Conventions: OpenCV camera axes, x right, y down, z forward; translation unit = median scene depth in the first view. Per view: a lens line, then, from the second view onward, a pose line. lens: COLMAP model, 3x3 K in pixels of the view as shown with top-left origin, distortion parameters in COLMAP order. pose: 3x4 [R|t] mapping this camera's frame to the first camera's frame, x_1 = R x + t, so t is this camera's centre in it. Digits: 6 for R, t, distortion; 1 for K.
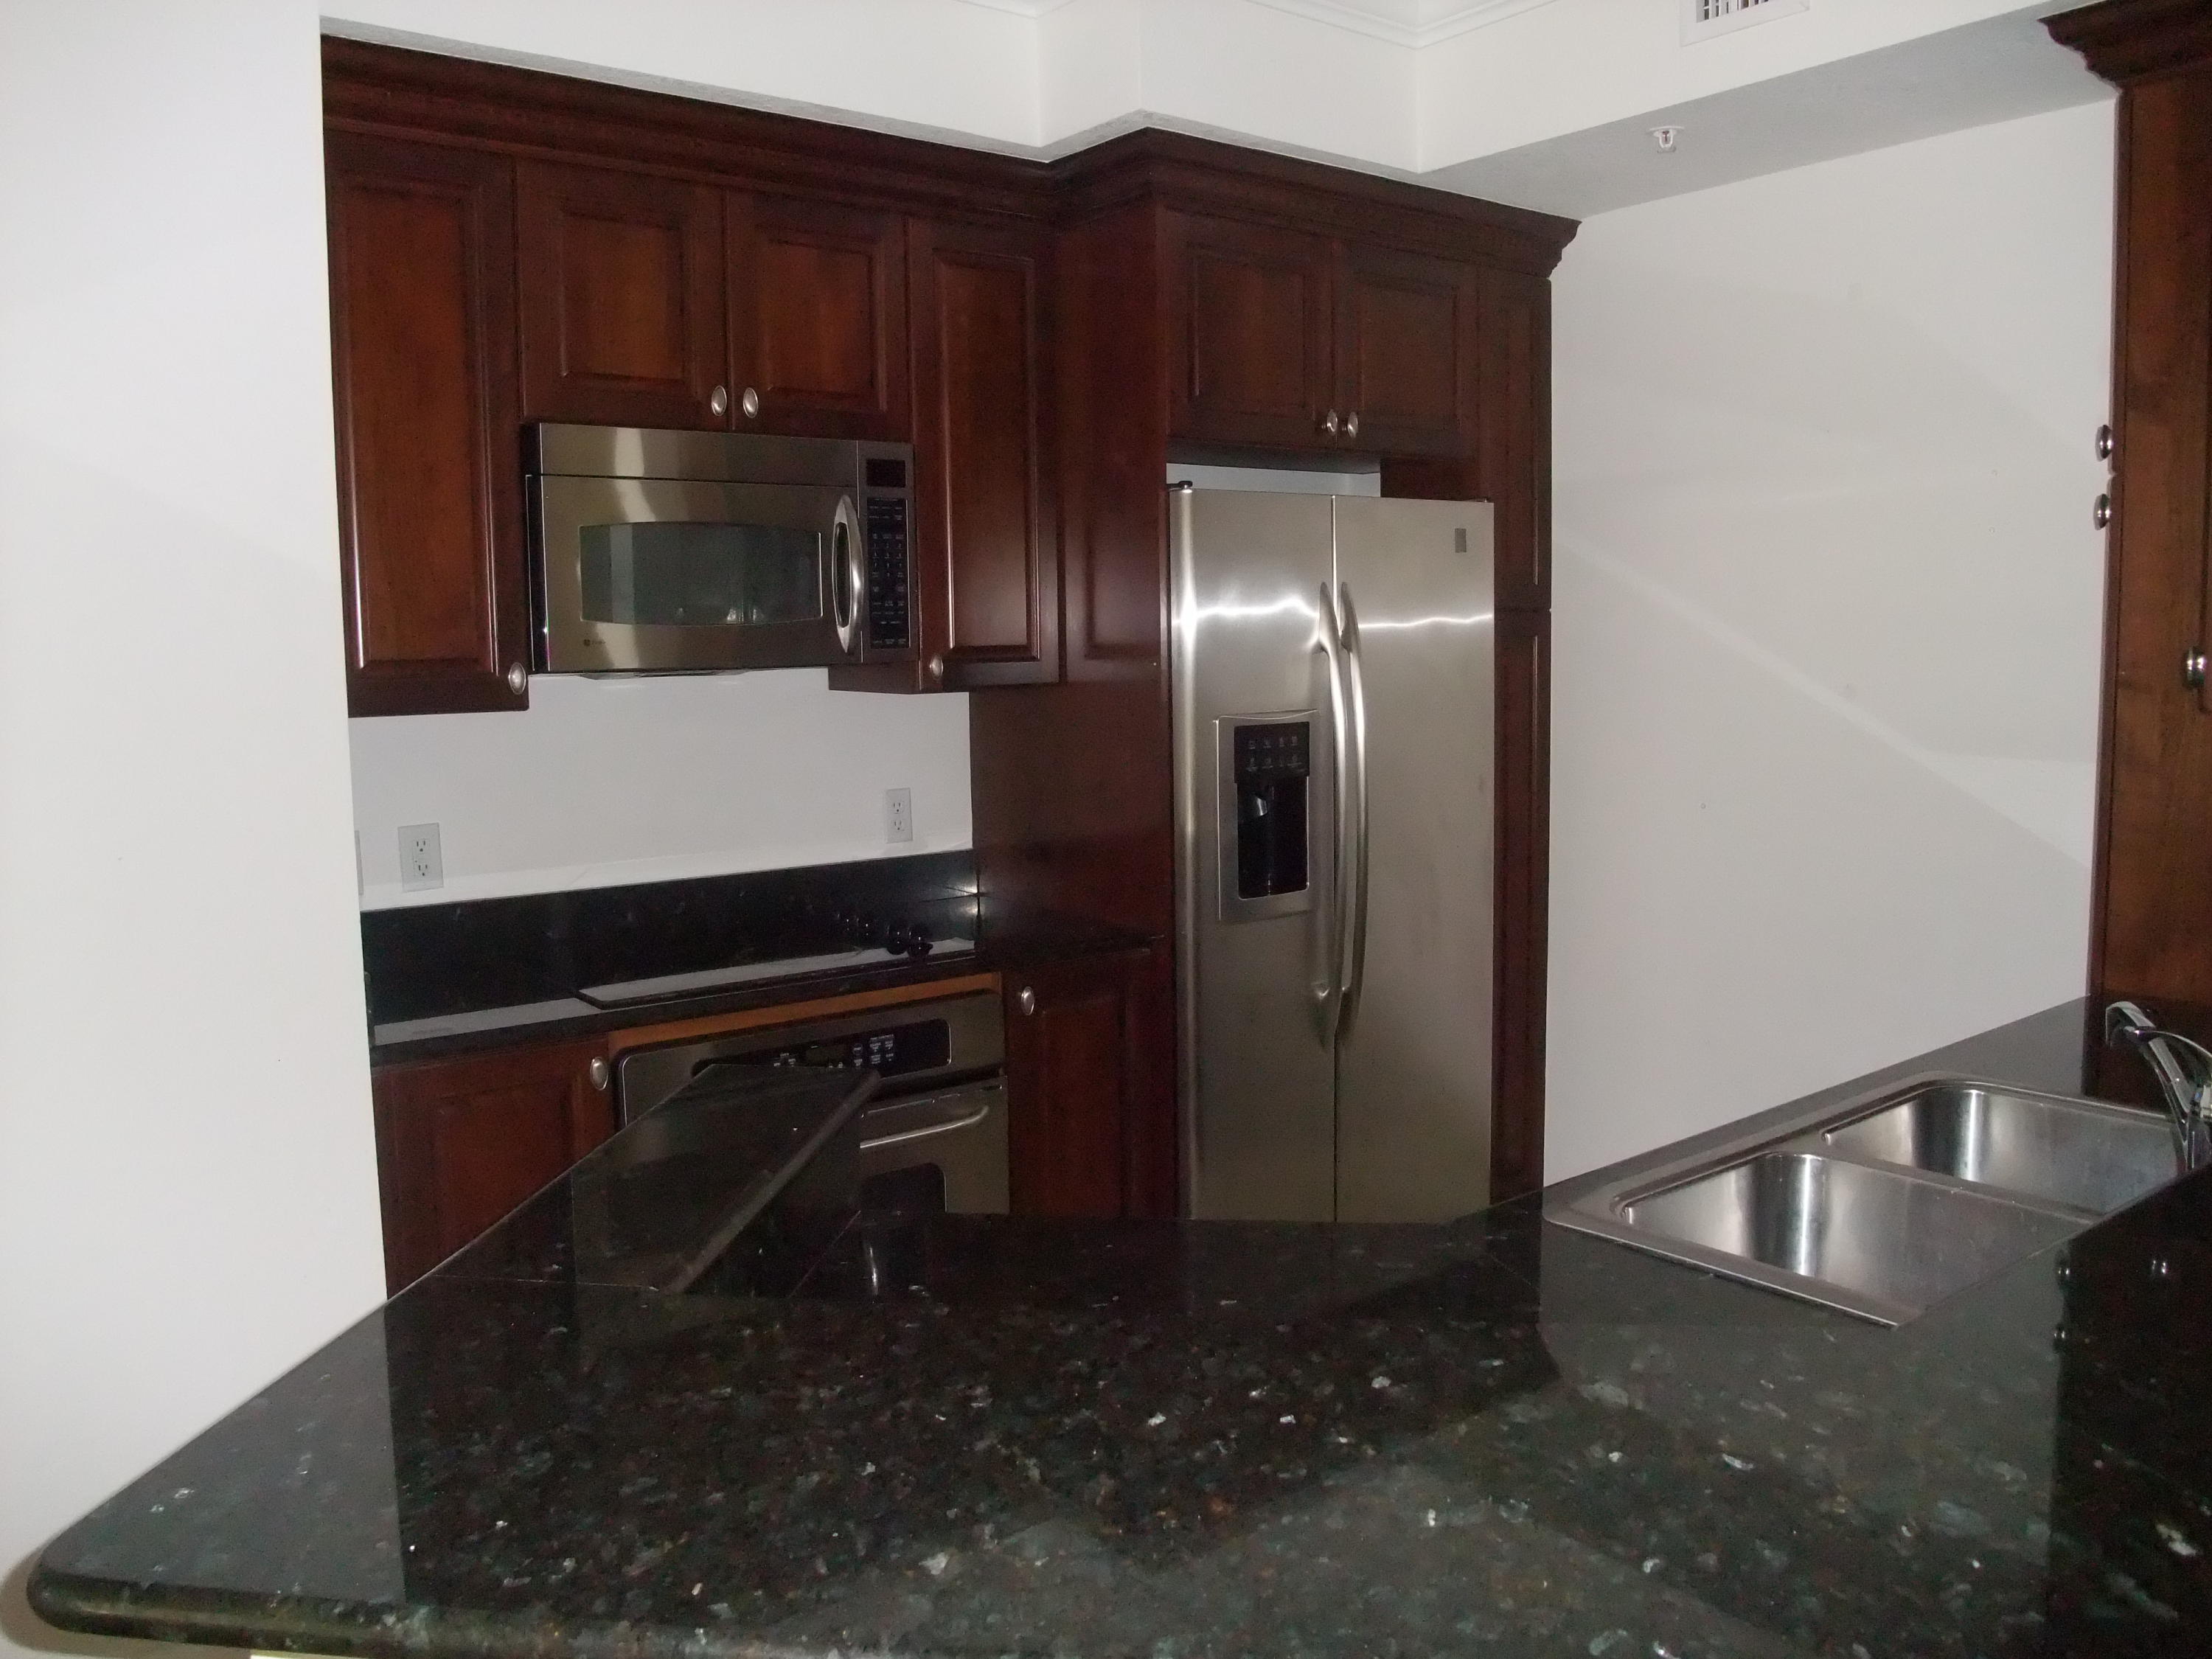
lens RADIAL K [[1750.3, 0, 1095.5], [0, 1750.3, 832.3], [0, 0, 1]] dist [-0.089879, 0.025119]
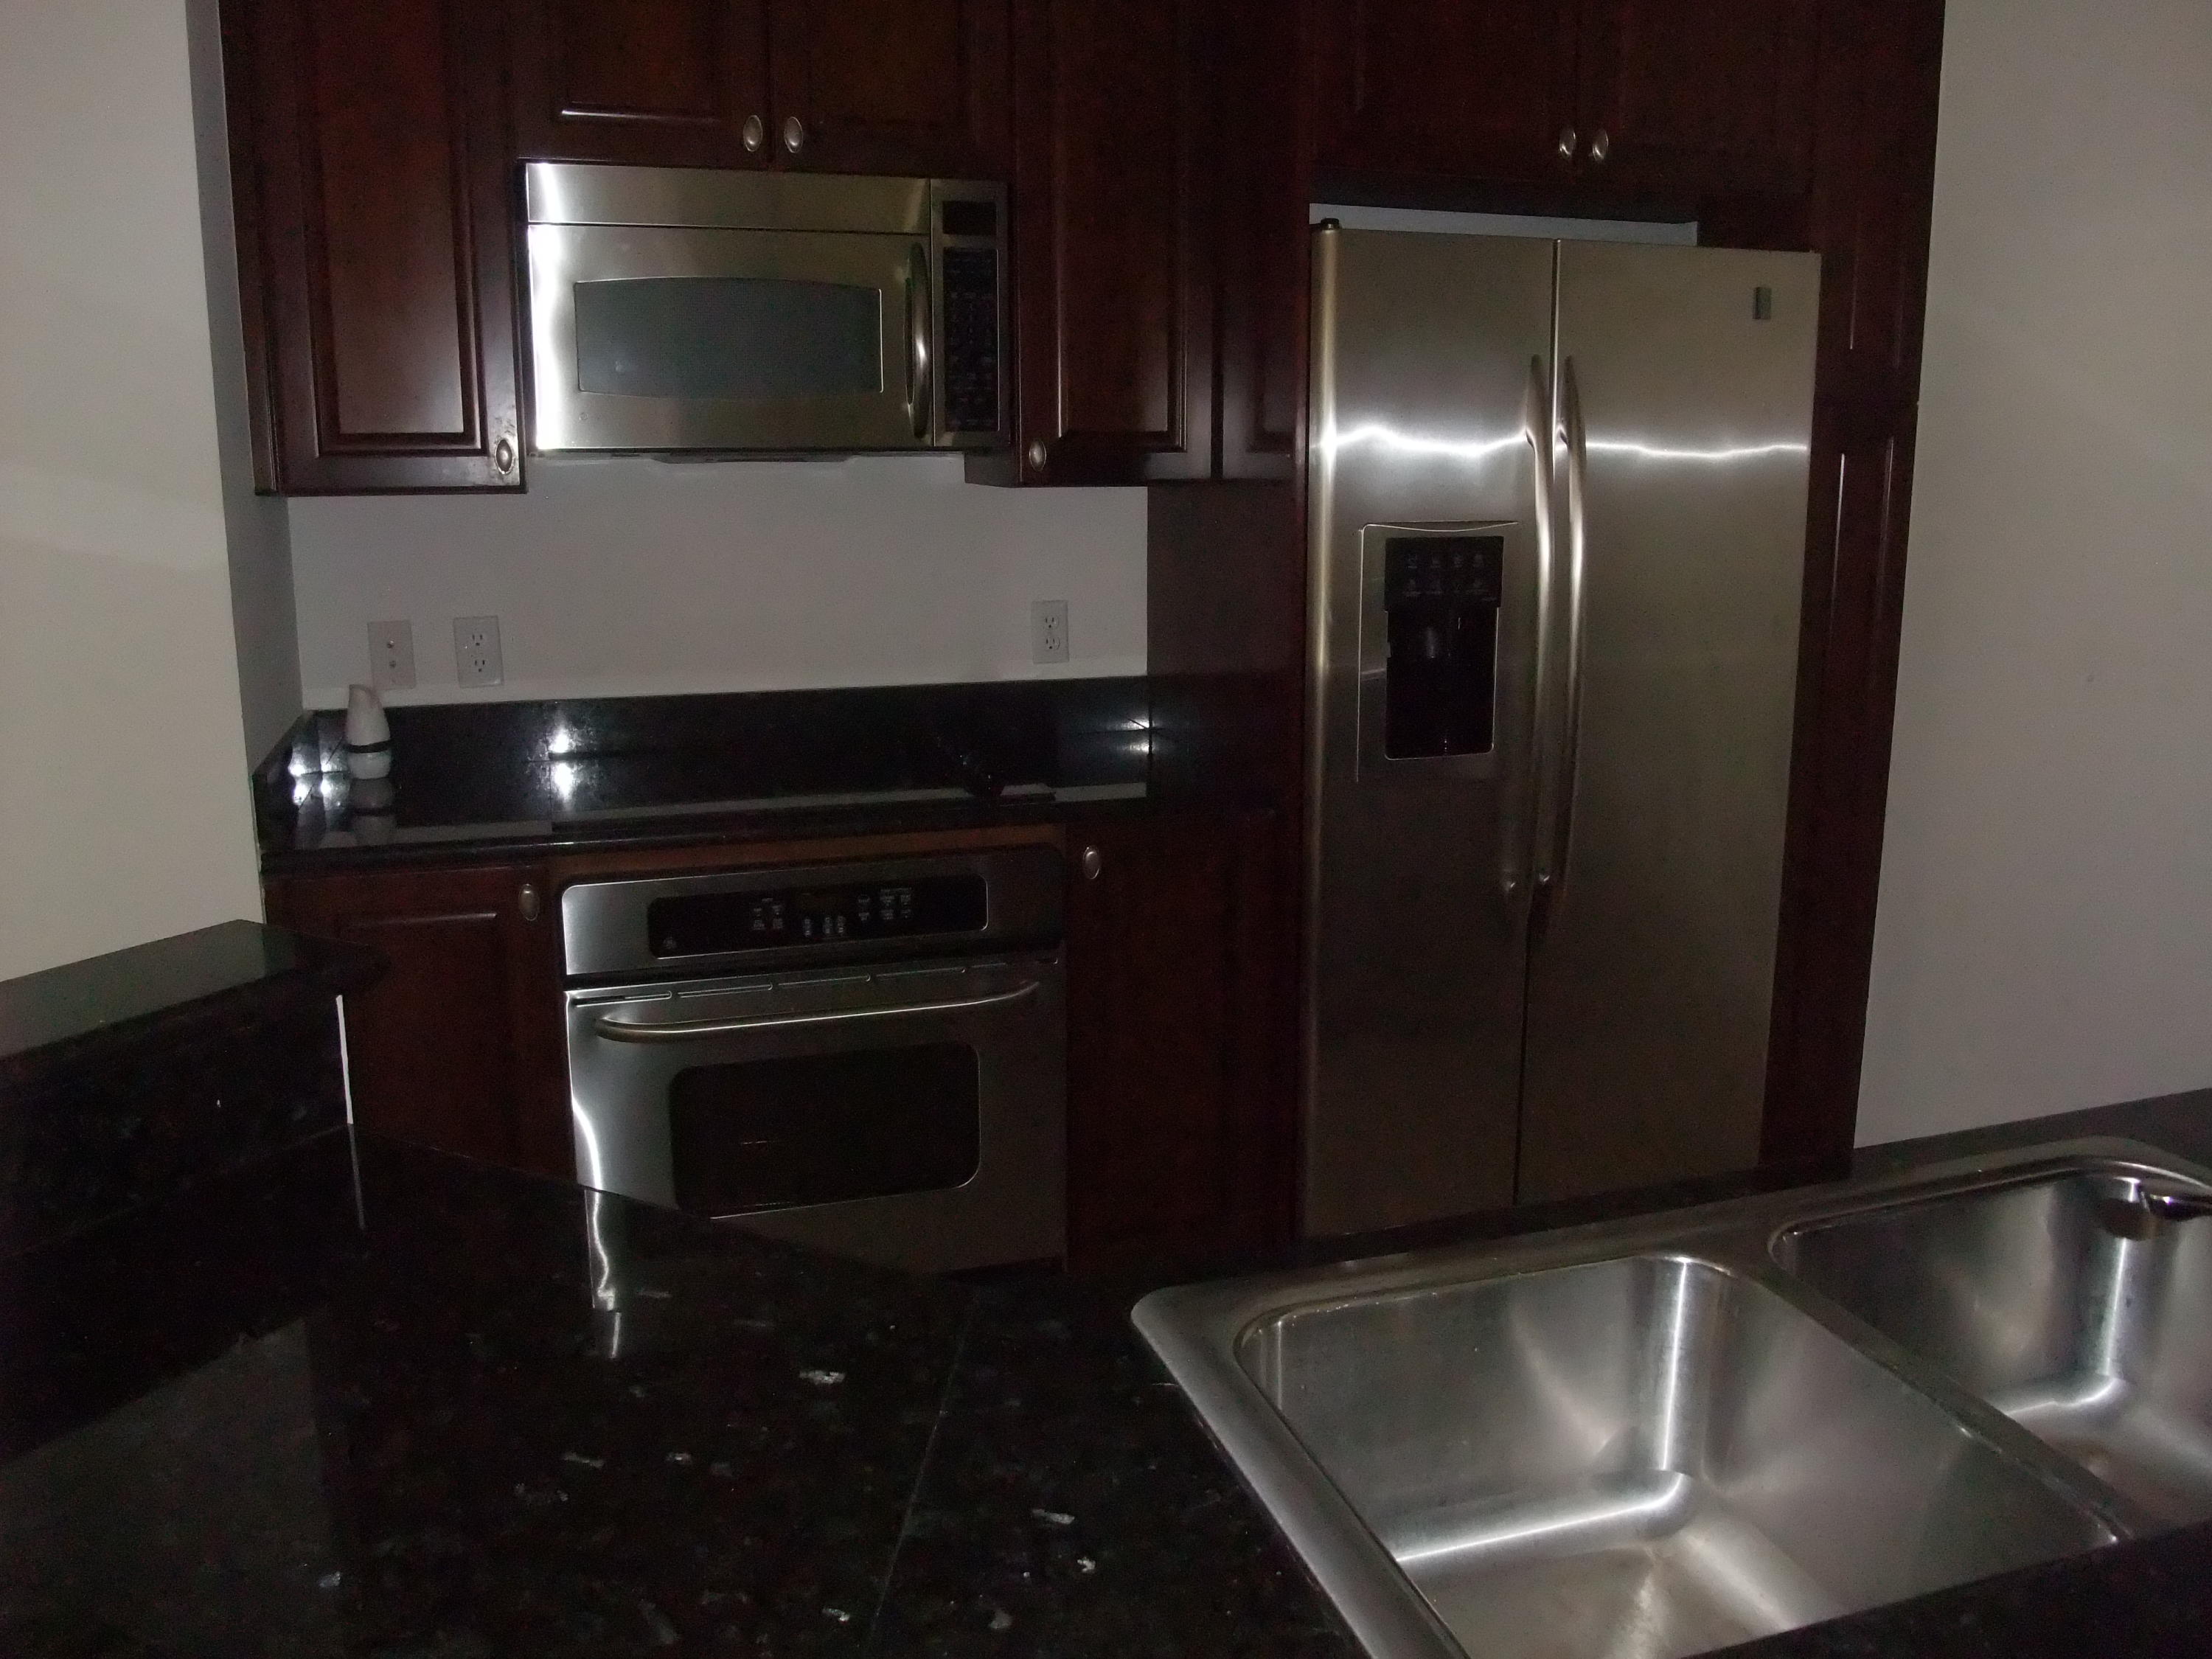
lens RADIAL K [[1750.3, 0, 1107.6], [0, 1750.3, 812.0], [0, 0, 1]] dist [-0.089879, 0.025119]
pose [[0.941375, 0.082194, -0.327195, 0.225451], [-0.052383, 0.993716, 0.098917, -0.009150], [0.333269, -0.075979, 0.939765, 0.211699]]
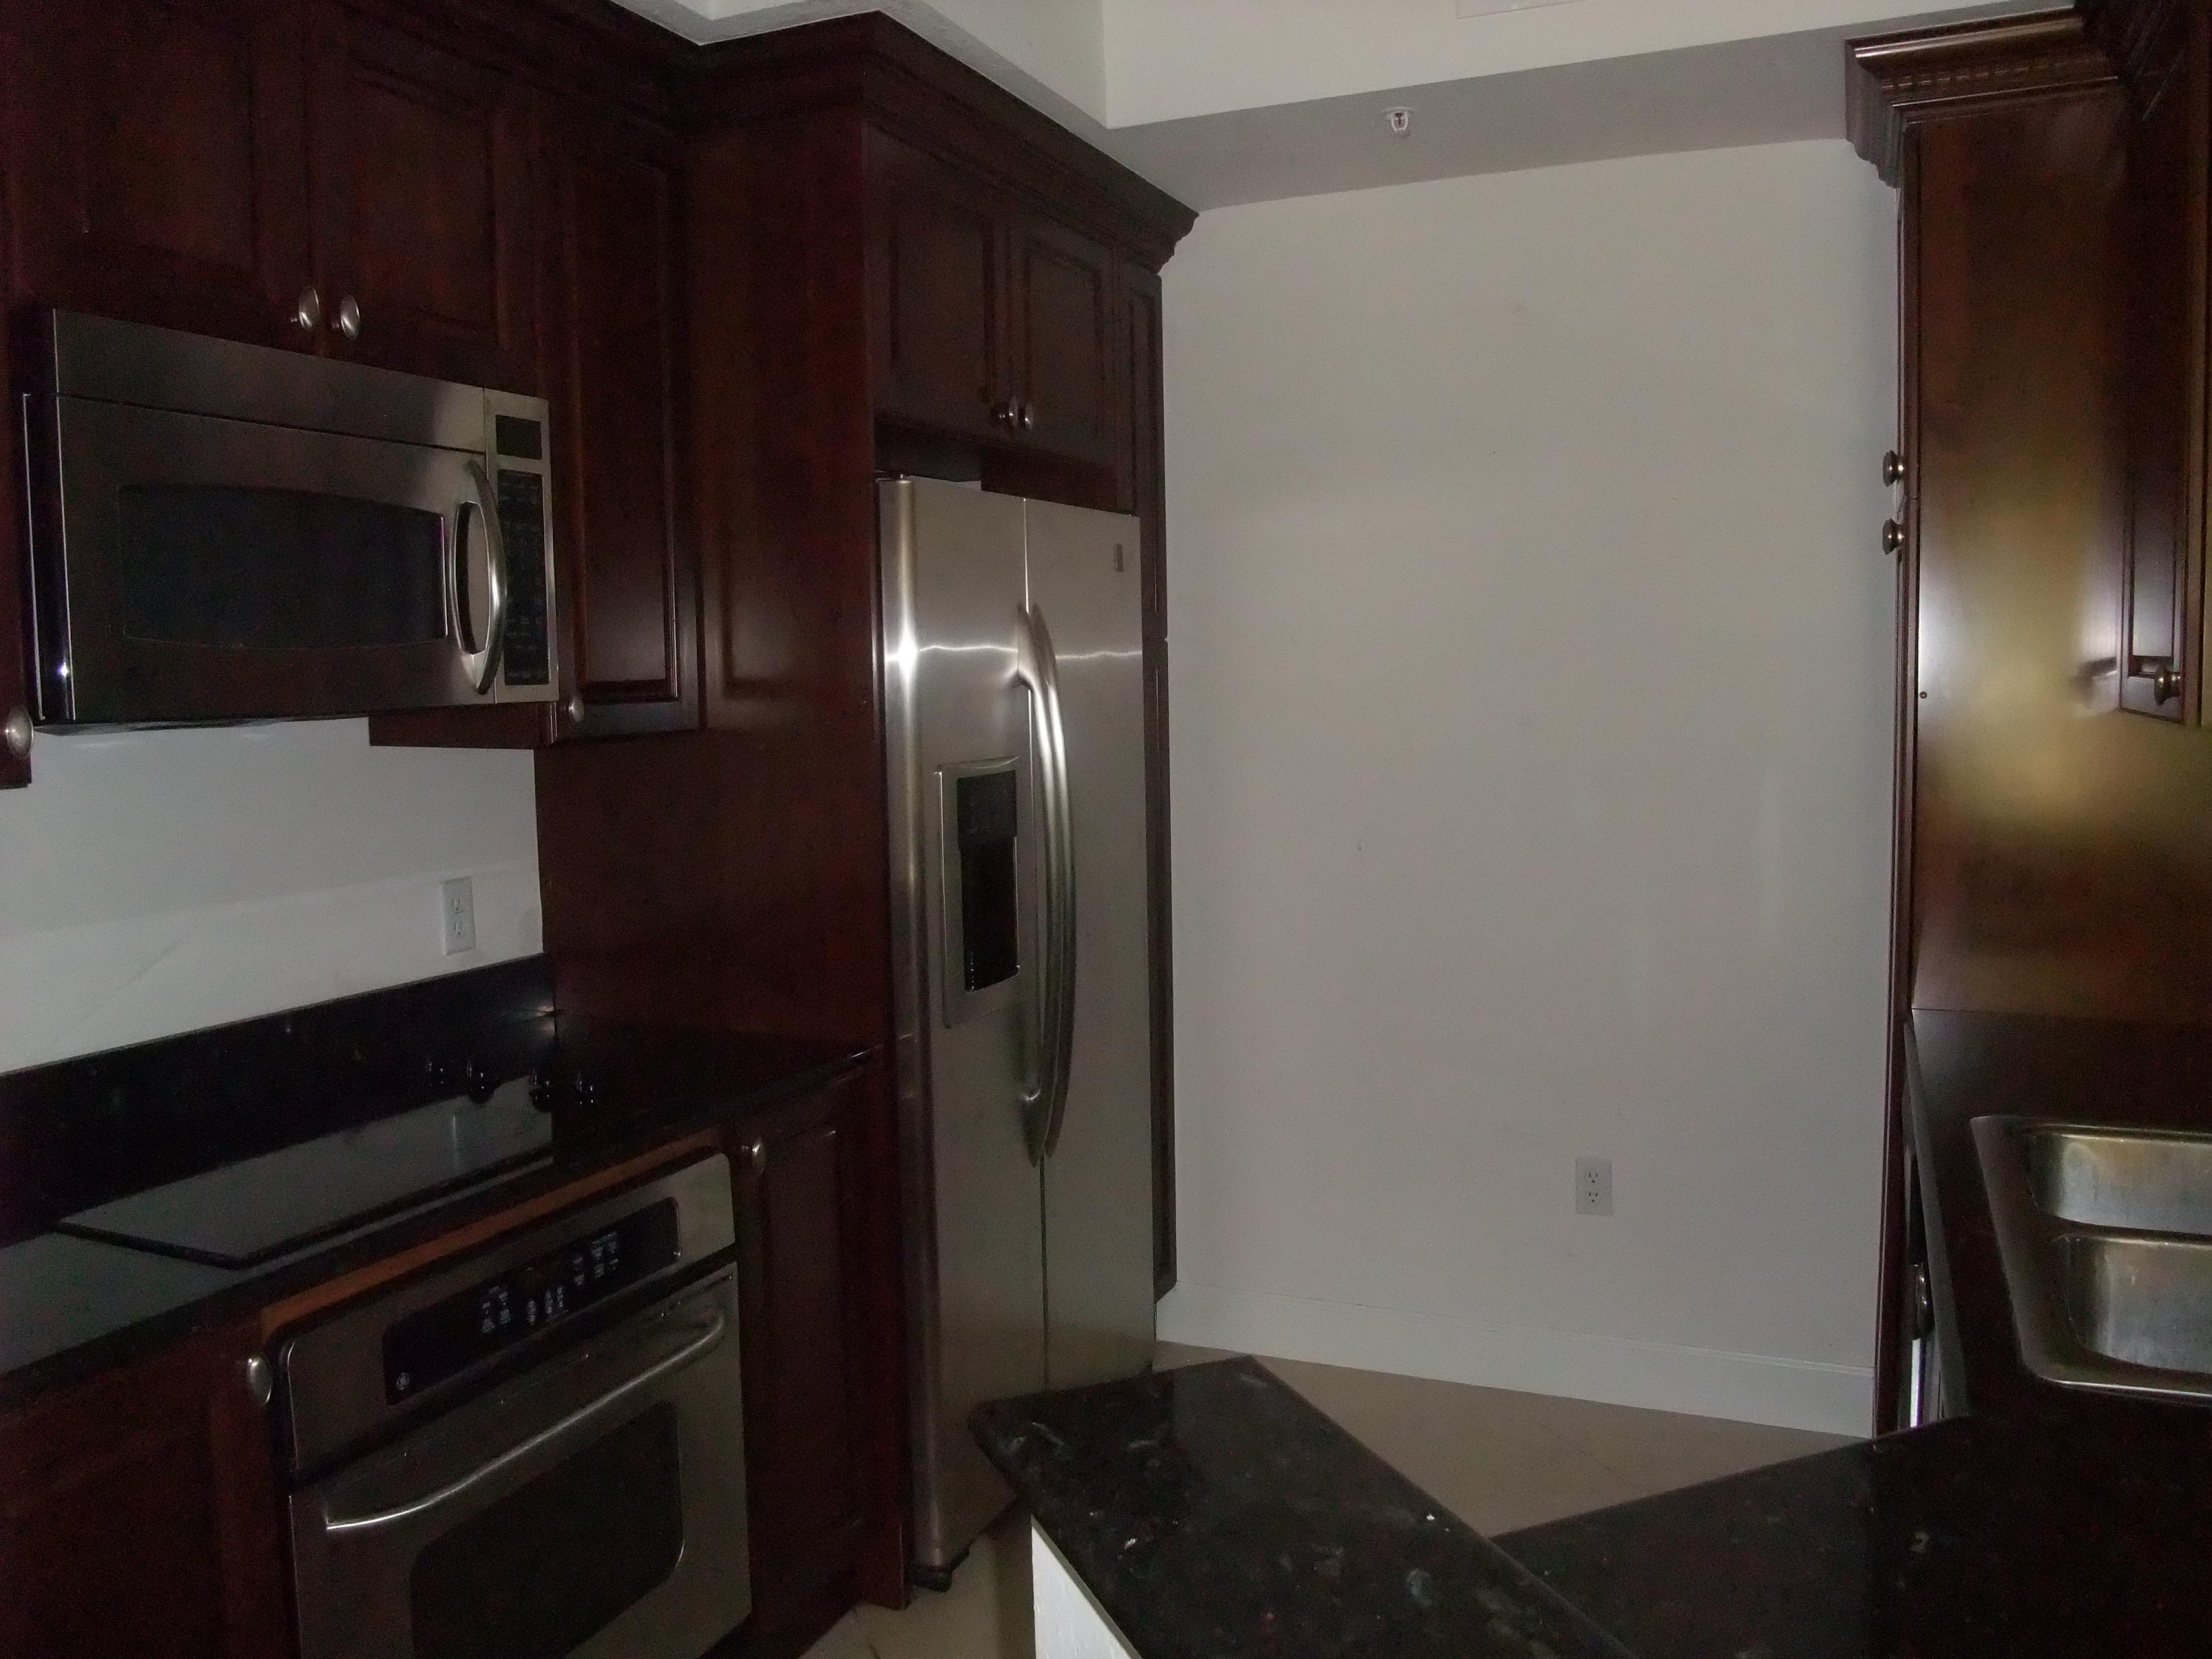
lens RADIAL K [[1750.3, 0, 1127.8], [0, 1750.3, 830.5], [0, 0, 1]] dist [-0.089879, 0.025119]
pose [[0.873713, -0.045692, 0.484292, -0.239601], [0.059546, 0.998138, -0.013256, -0.021258], [-0.482784, 0.040420, 0.874806, 0.259293]]
